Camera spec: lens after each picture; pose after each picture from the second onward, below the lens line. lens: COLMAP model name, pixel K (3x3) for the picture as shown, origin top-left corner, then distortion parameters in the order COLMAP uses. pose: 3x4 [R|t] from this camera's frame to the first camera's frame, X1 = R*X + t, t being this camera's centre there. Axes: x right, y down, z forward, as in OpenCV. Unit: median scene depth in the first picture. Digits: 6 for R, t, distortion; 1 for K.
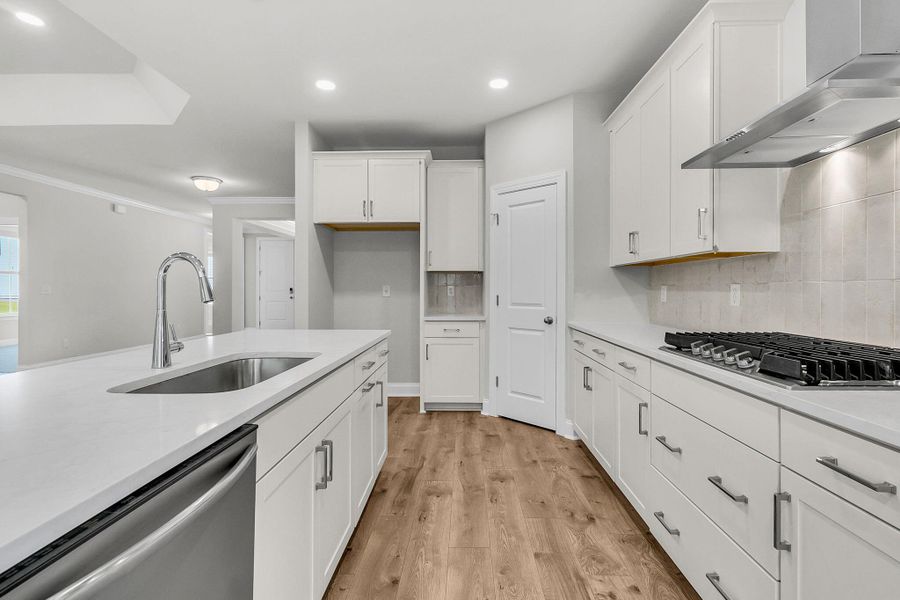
lens RADIAL K [[419.9, 0, 454.2], [0, 419.9, 285.3], [0, 0, 1]] dist [0.001535, 0.000339]
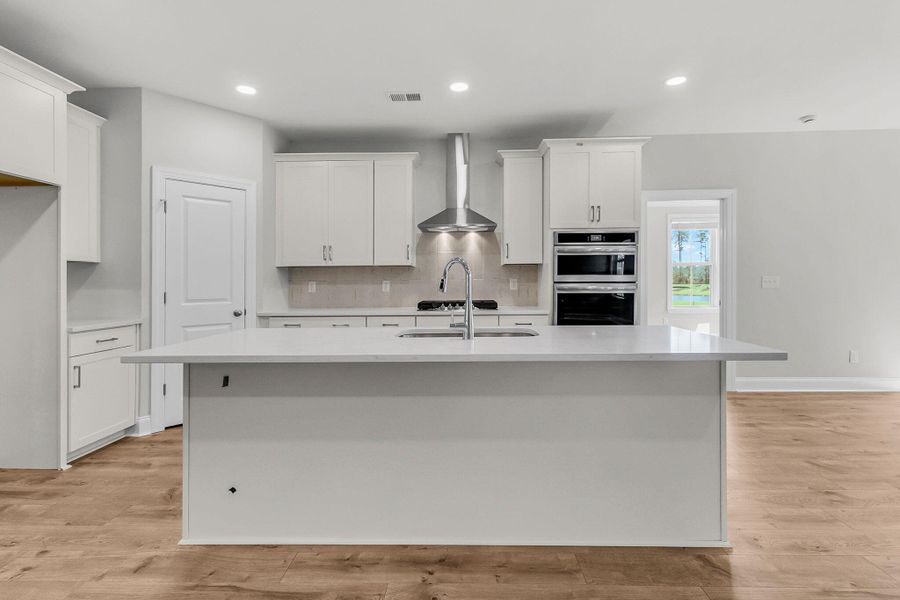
lens RADIAL K [[419.9, 0, 454.2], [0, 419.9, 285.3], [0, 0, 1]] dist [0.001535, 0.000339]
pose [[0.011883, -0.008945, 0.999889, -0.773579], [0.000050, 0.999960, 0.008945, 0.001283], [-0.999929, -0.000056, 0.011883, 0.379522]]
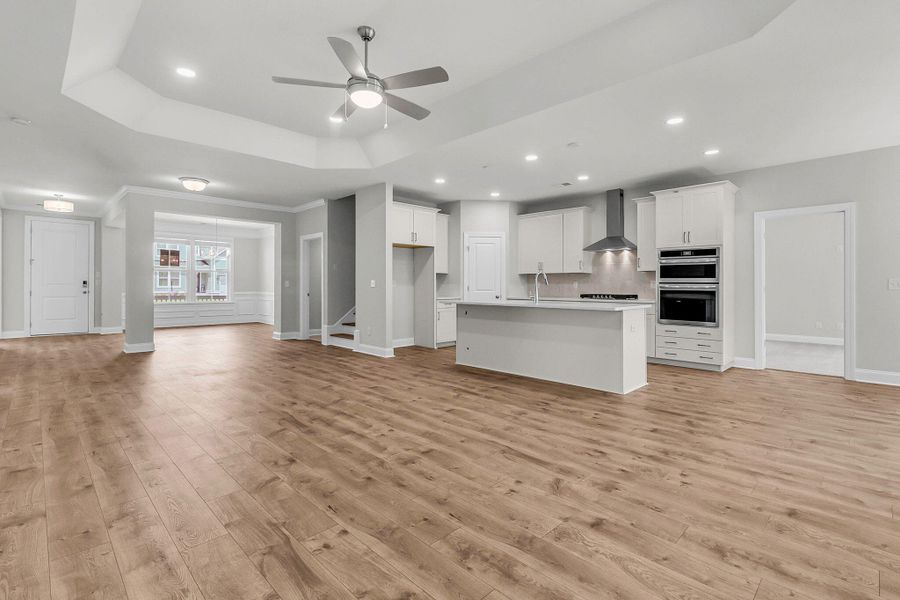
lens RADIAL K [[419.9, 0, 454.2], [0, 419.9, 285.3], [0, 0, 1]] dist [0.001535, 0.000339]
pose [[0.701183, 0.004692, 0.712966, -1.401410], [-0.010150, 0.999943, 0.003402, 0.014833], [-0.712909, -0.009622, 0.701190, -0.387259]]
